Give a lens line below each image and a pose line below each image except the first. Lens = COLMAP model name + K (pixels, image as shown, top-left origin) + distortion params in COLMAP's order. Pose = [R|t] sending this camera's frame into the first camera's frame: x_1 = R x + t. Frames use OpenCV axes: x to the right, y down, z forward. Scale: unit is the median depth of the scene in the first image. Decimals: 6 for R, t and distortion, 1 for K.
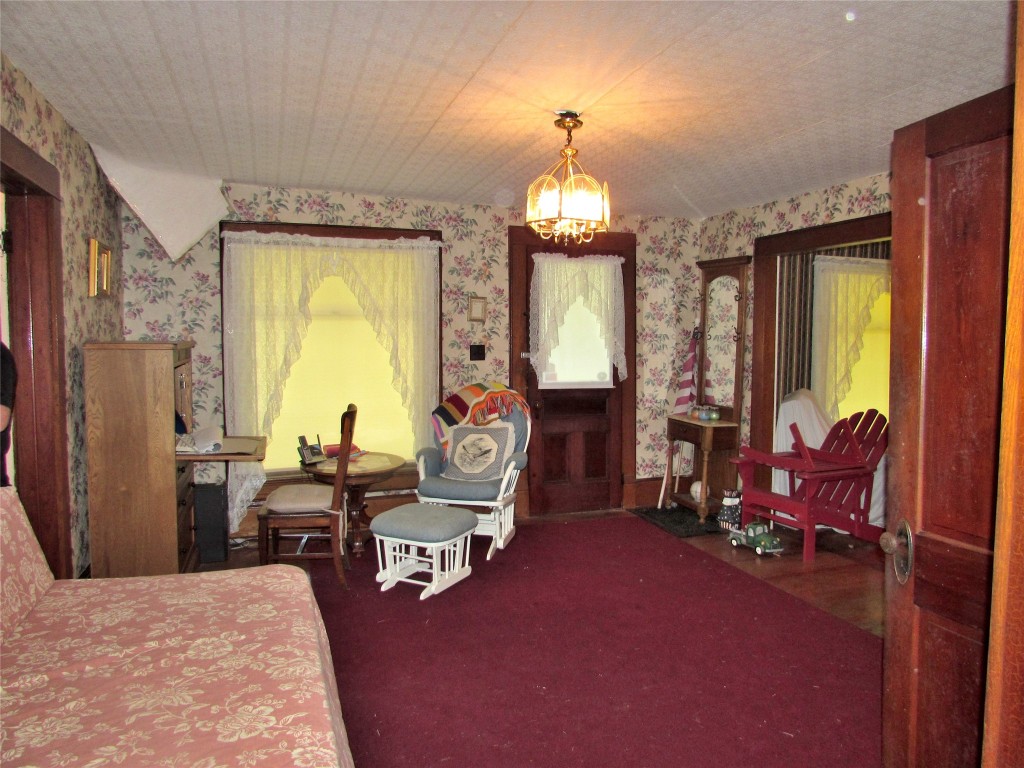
lens RADIAL K [[731.3, 0, 512.6], [0, 731.3, 386.1], [0, 0, 1]] dist [-0.028640, 0.017107]
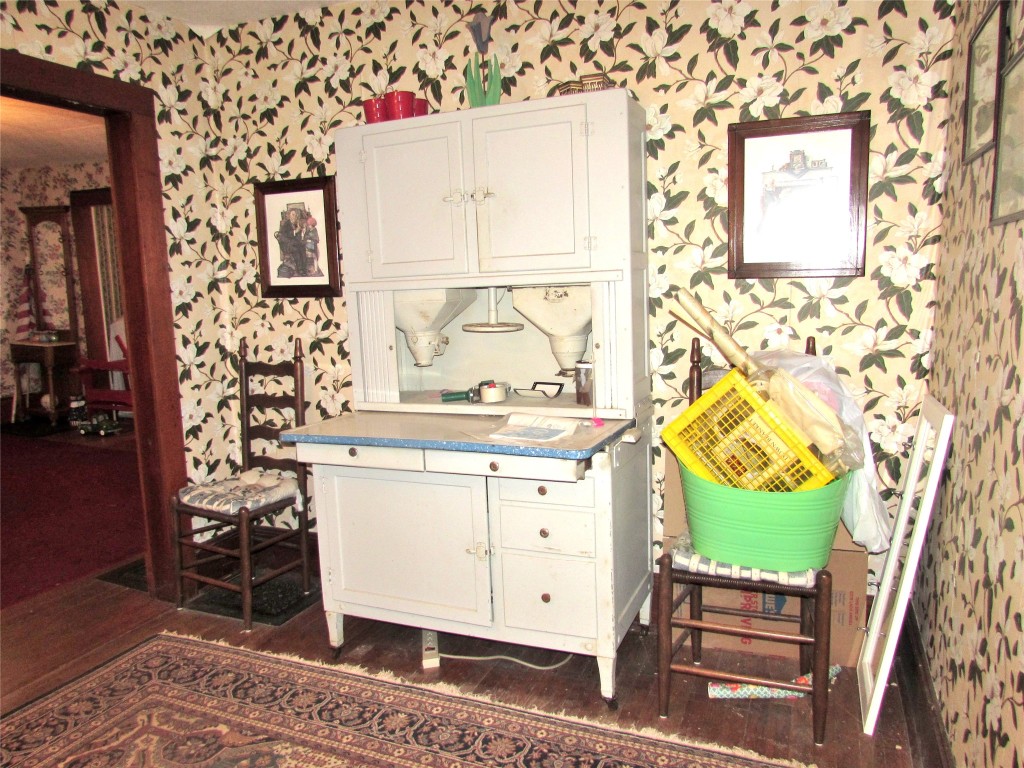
lens RADIAL K [[731.3, 0, 516.2], [0, 731.3, 385.5], [0, 0, 1]] dist [-0.028640, 0.017107]
pose [[0.686904, -0.134152, 0.714259, -0.067986], [0.068855, 0.990407, 0.119801, 0.027762], [-0.723479, -0.033112, 0.689552, -0.396074]]
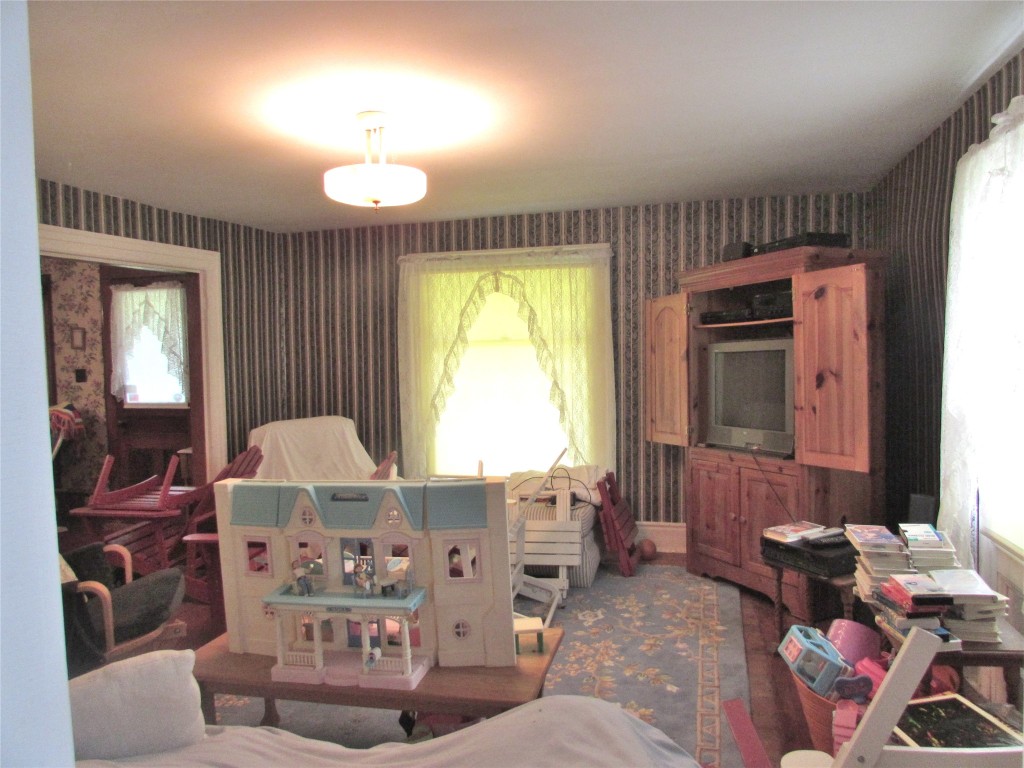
lens RADIAL K [[731.3, 0, 512.3], [0, 731.3, 390.0], [0, 0, 1]] dist [-0.028640, 0.017107]
pose [[0.807411, 0.004543, -0.589971, 0.992739], [-0.021275, 0.999544, -0.021419, -0.011011], [0.589605, 0.029846, 0.807140, 0.401255]]
